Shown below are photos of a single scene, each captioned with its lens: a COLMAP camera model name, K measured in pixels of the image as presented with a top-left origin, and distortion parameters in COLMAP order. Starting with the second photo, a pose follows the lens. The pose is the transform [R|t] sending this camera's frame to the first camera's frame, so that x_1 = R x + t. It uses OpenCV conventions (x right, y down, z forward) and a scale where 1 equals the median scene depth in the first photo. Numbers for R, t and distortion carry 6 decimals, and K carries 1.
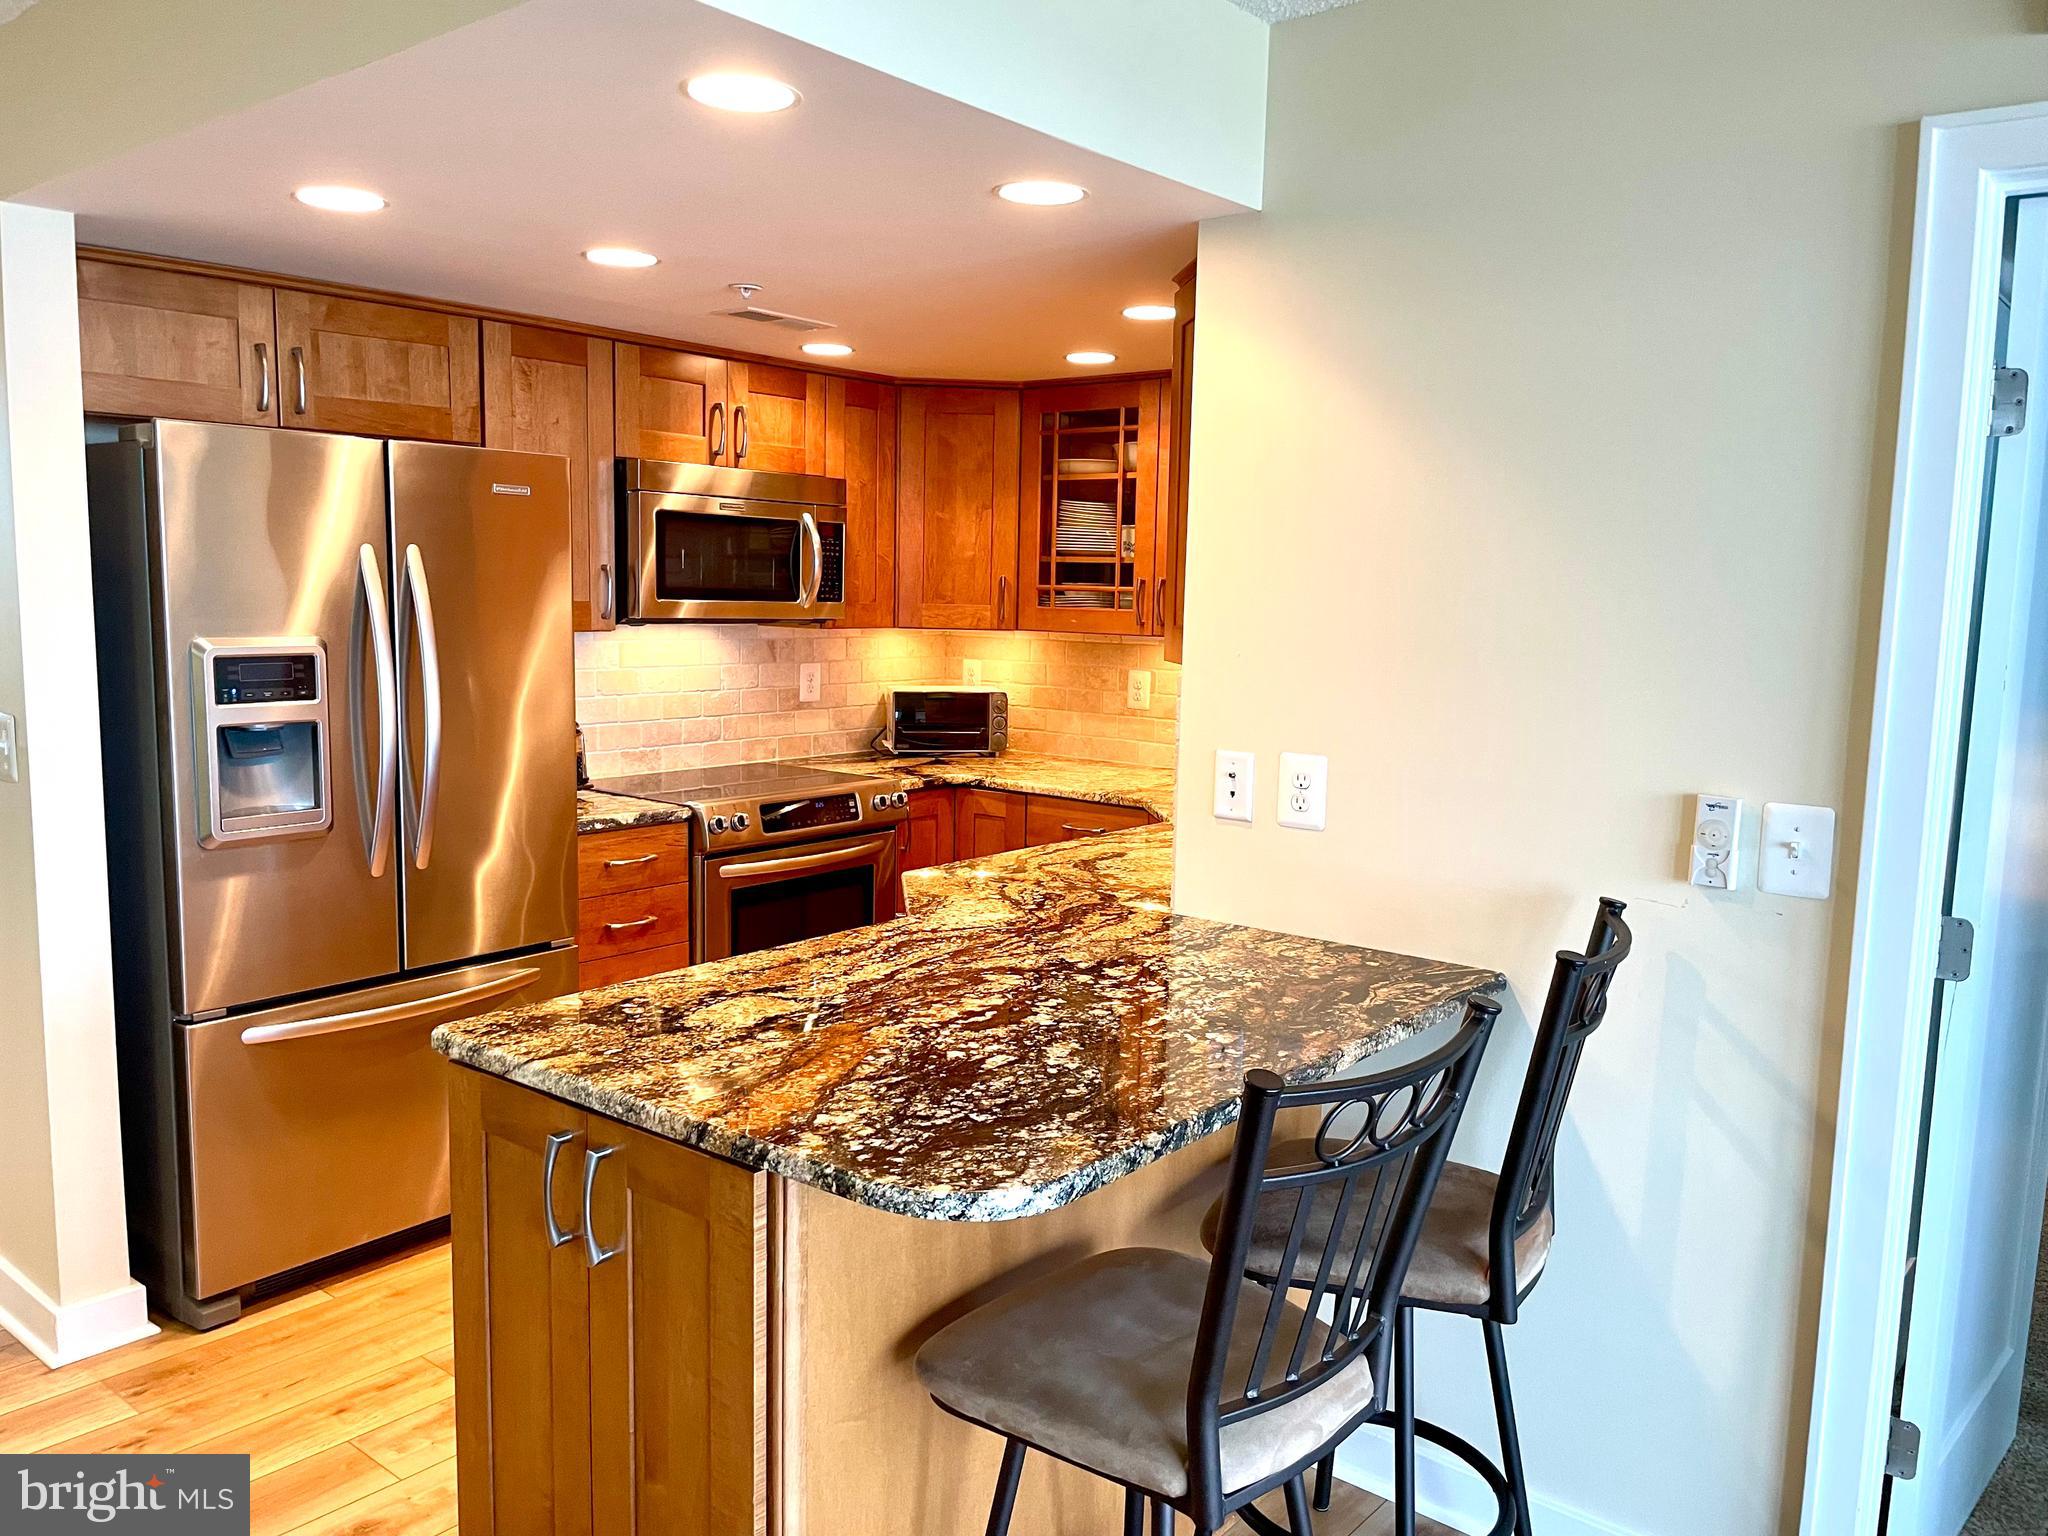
lens RADIAL K [[1569.6, 0, 1023.2], [0, 1569.6, 765.2], [0, 0, 1]] dist [0.098199, -0.124718]
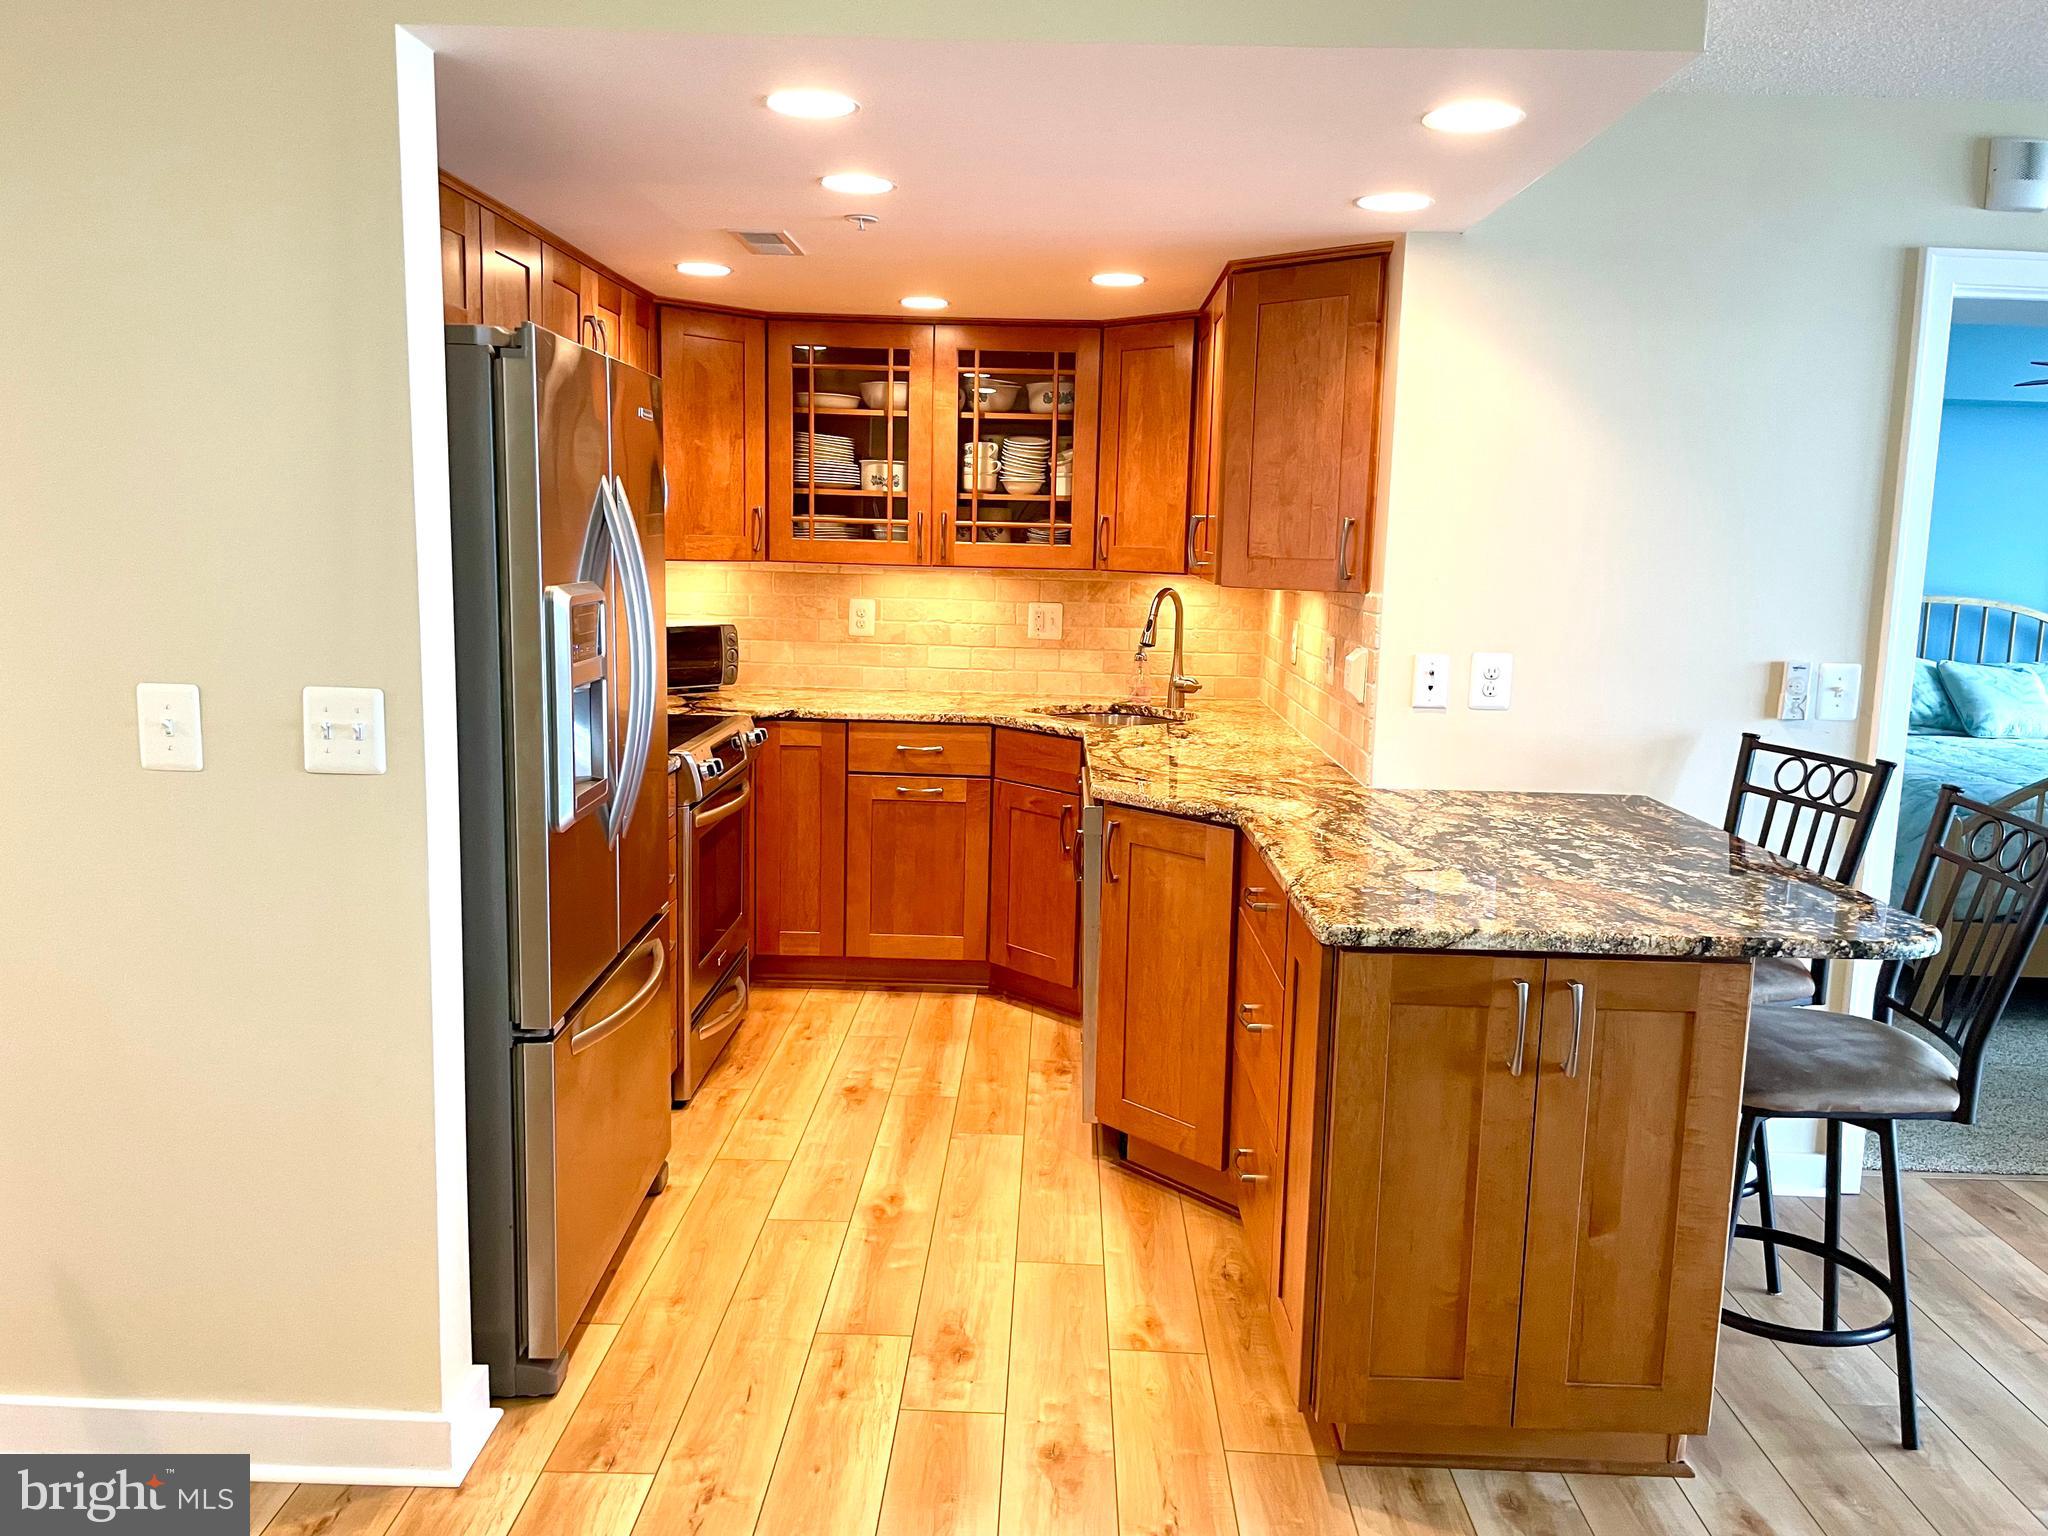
lens RADIAL K [[1569.6, 0, 1034.3], [0, 1569.6, 752.8], [0, 0, 1]] dist [0.098199, -0.124718]
pose [[0.778737, -0.089213, 0.620974, -0.579855], [0.063922, 0.995969, 0.062925, -0.019374], [-0.624085, -0.009308, 0.781301, 0.122869]]
